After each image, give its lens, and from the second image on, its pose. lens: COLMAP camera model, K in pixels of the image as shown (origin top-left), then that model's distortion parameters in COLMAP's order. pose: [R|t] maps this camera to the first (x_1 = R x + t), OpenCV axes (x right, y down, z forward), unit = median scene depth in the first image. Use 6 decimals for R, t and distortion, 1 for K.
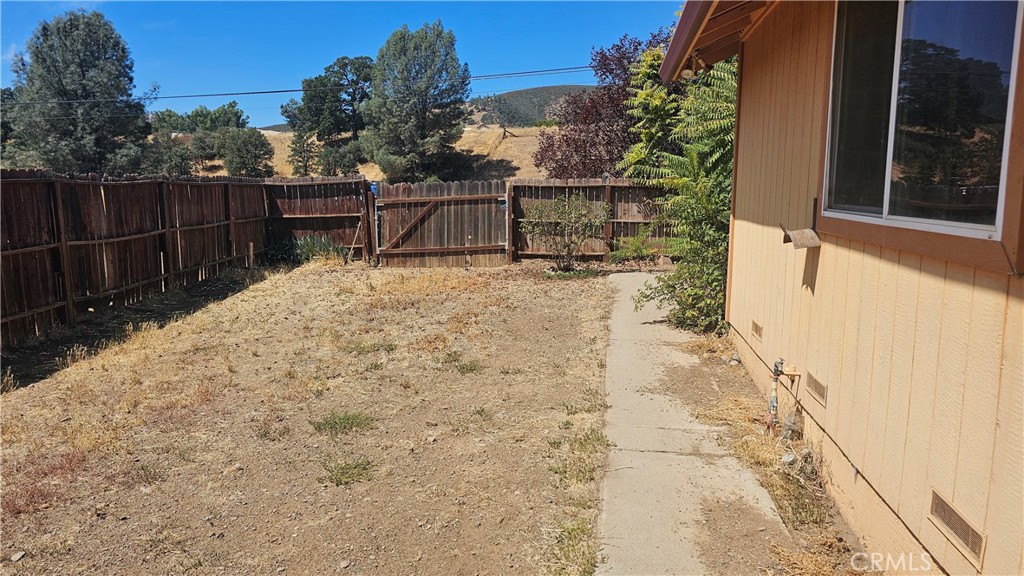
lens RADIAL K [[668.6, 0, 509.3], [0, 668.6, 286.5], [0, 0, 1]] dist [0.004595, -0.002448]
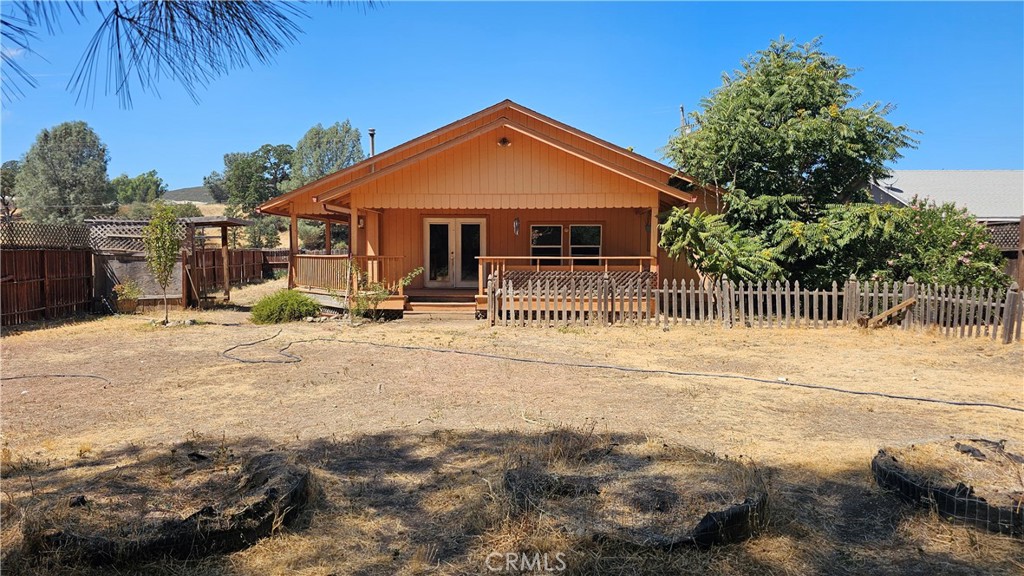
lens RADIAL K [[668.6, 0, 512.0], [0, 668.6, 288.6], [0, 0, 1]] dist [0.004595, -0.002448]
pose [[0.992007, -0.005284, 0.126069, 0.039883], [0.016785, 0.995770, -0.090337, 0.035397], [-0.125058, 0.091731, 0.987900, -0.242373]]
